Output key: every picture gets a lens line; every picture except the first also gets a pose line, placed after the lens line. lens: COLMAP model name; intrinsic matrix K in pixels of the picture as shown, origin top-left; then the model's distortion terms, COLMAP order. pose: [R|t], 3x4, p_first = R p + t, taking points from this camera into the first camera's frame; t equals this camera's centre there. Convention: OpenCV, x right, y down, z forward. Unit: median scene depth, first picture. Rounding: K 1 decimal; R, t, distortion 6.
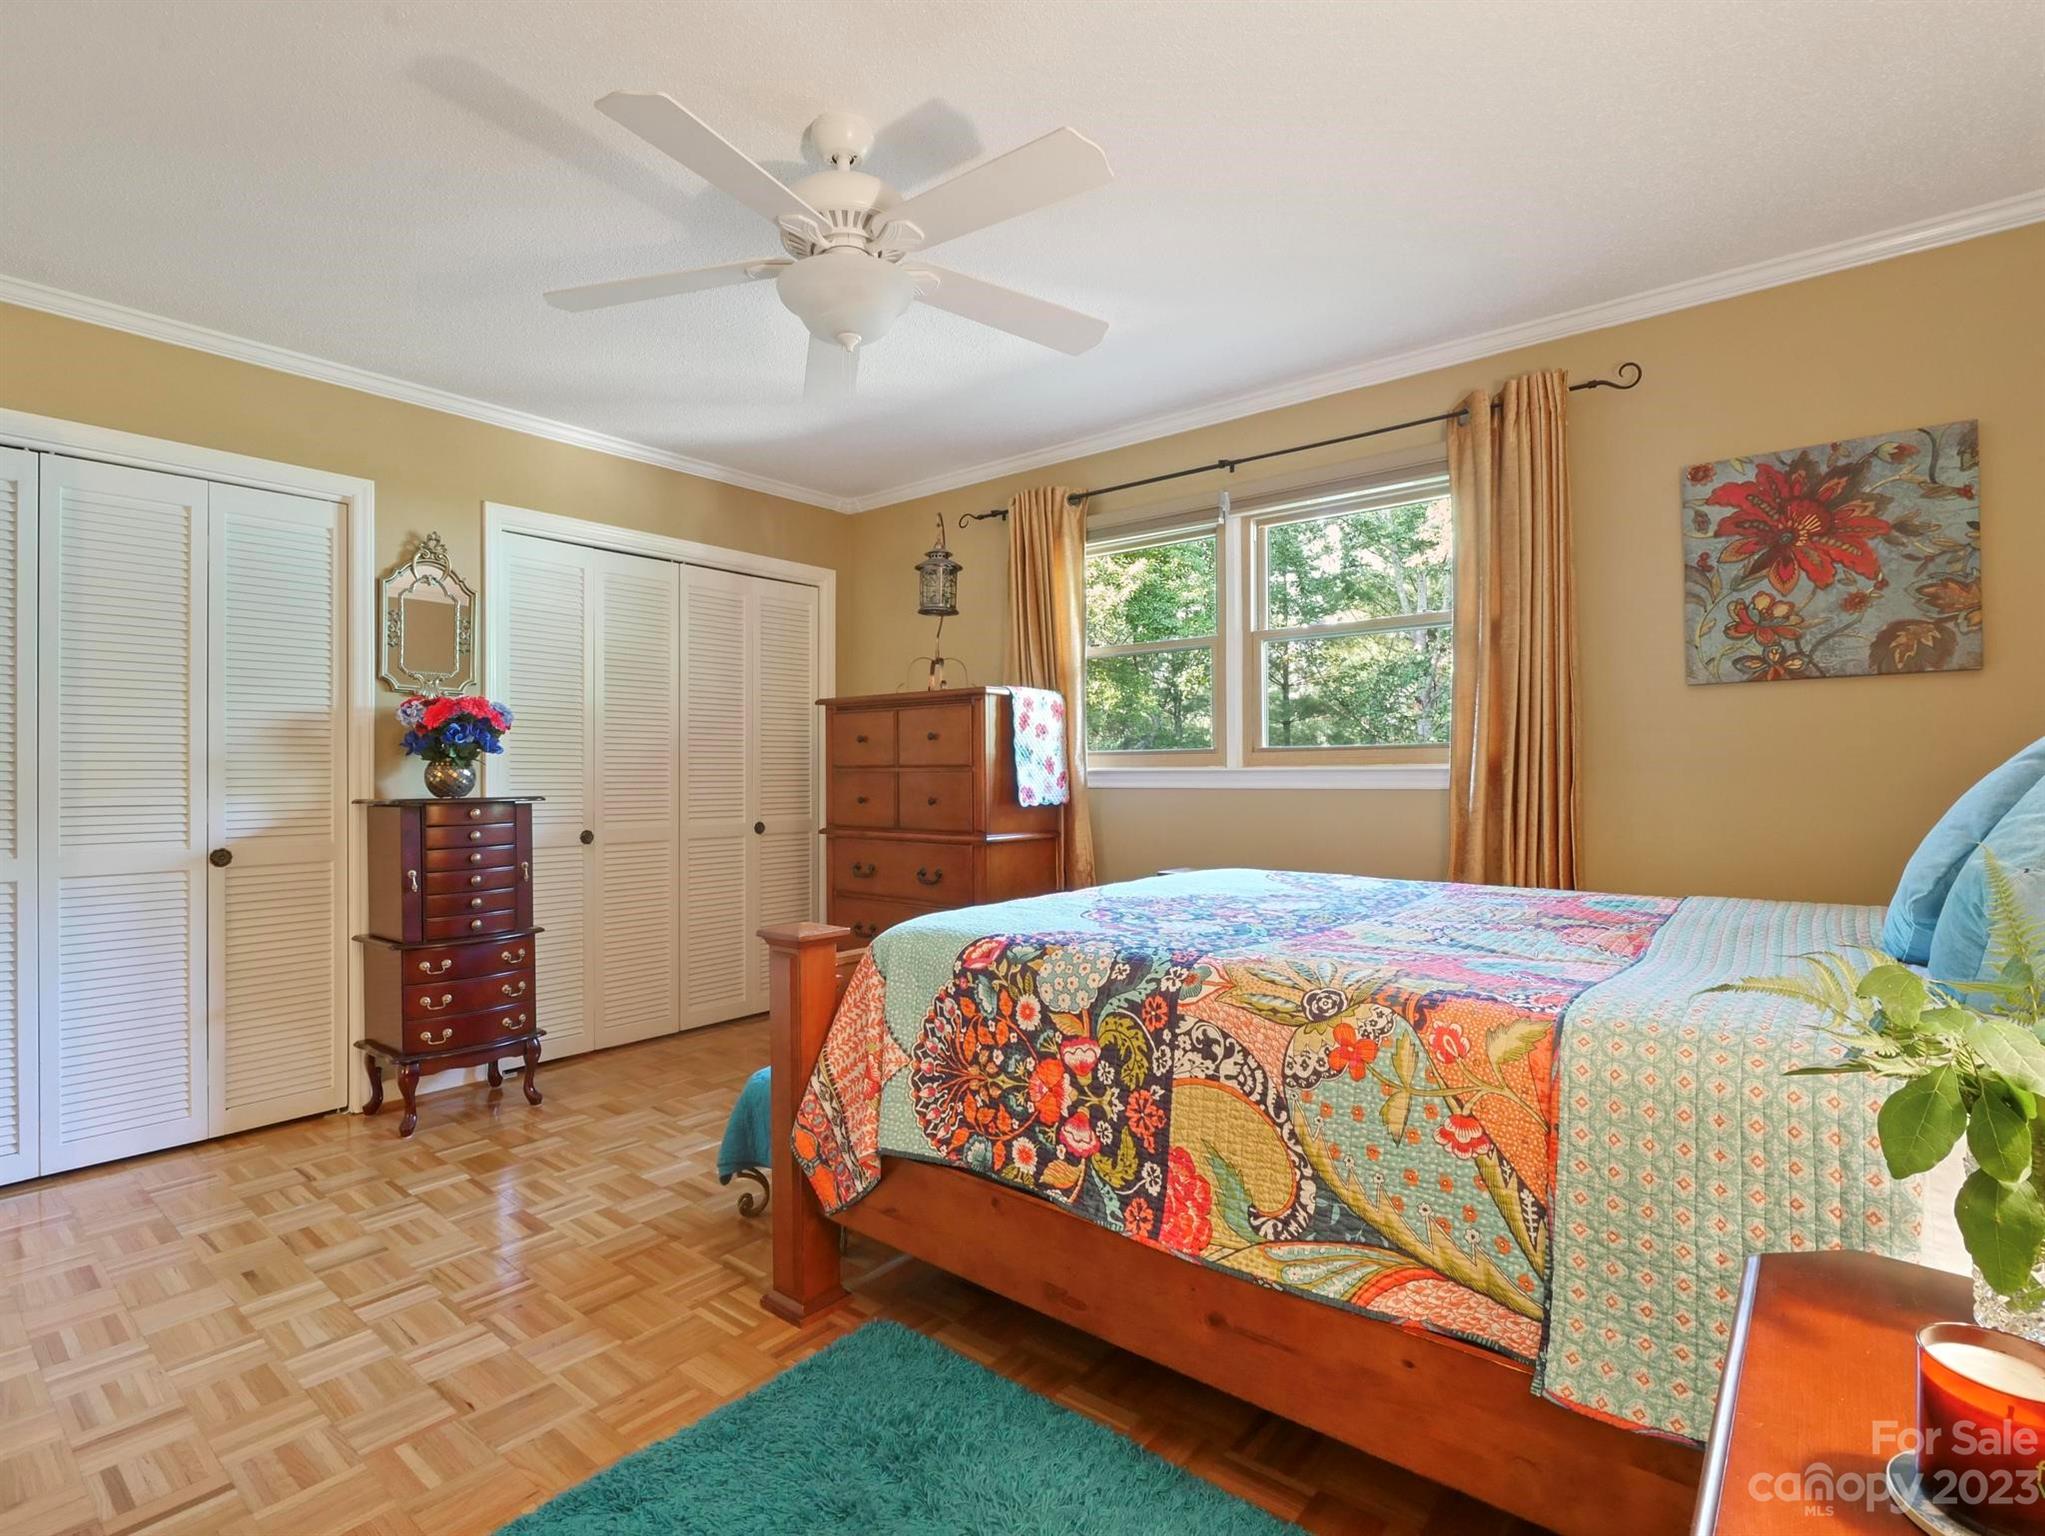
lens RADIAL K [[1006.4, 0, 1000.5], [0, 1006.4, 772.4], [0, 0, 1]] dist [-0.003810, -0.009590]
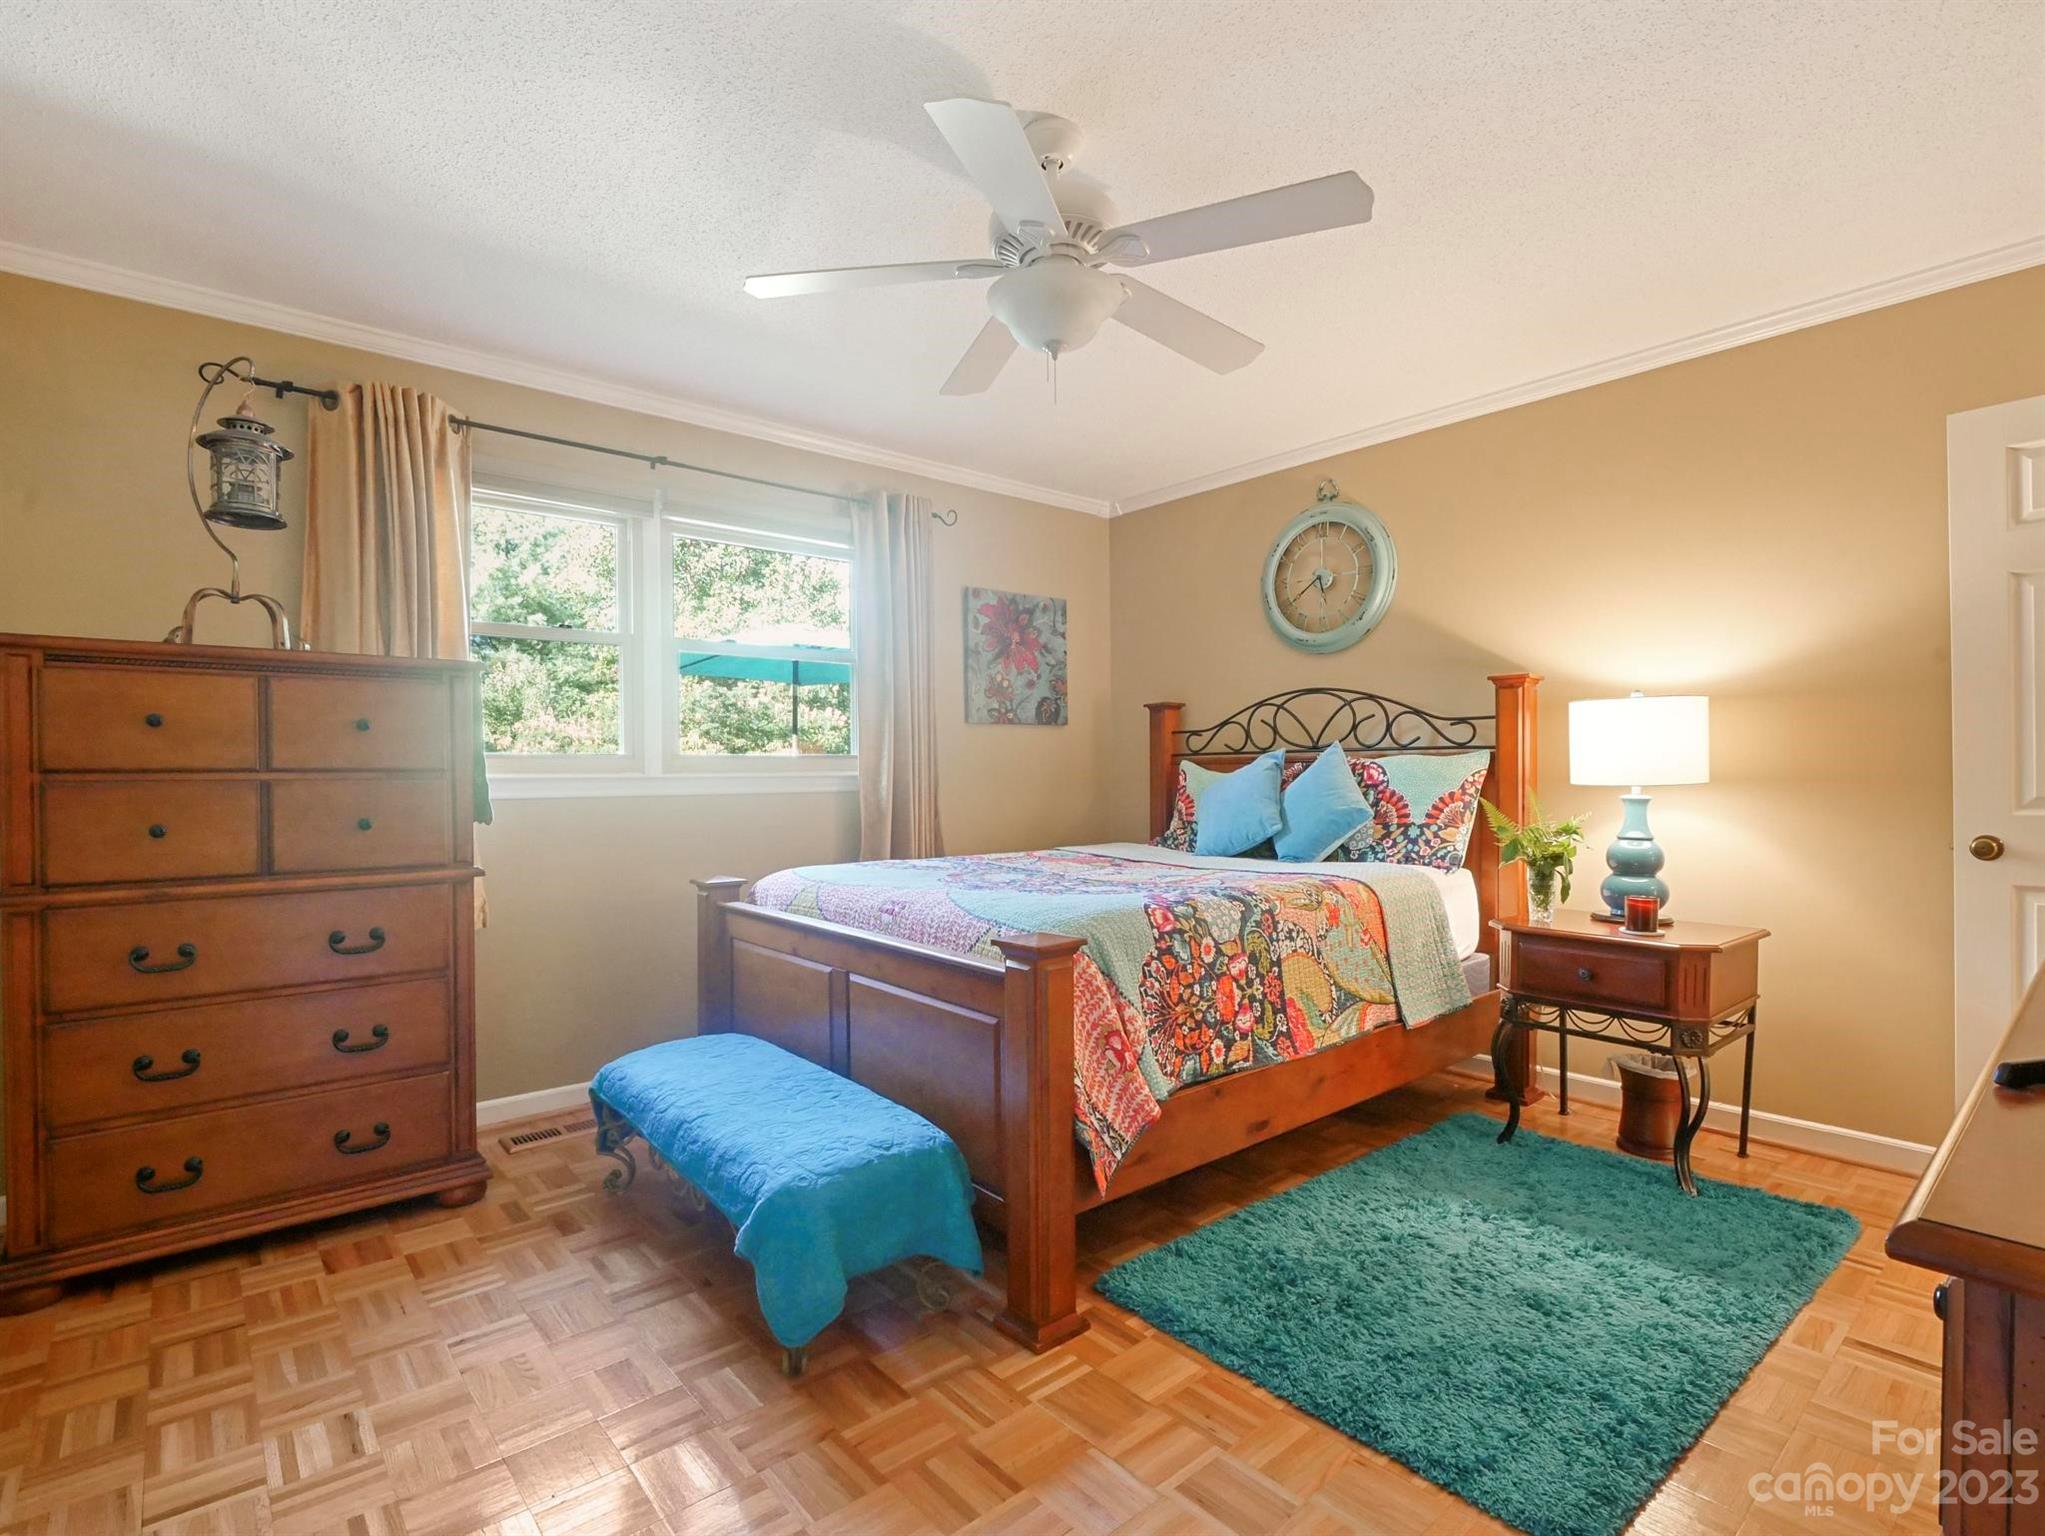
lens RADIAL K [[987.7, 0, 1005.9], [0, 987.7, 793.2], [0, 0, 1]] dist [-0.005356, -0.000966]
pose [[0.178927, -0.015488, 0.983740, -1.348428], [0.006691, 0.999872, 0.014525, 0.004235], [-0.983840, 0.003984, 0.179008, 1.035208]]
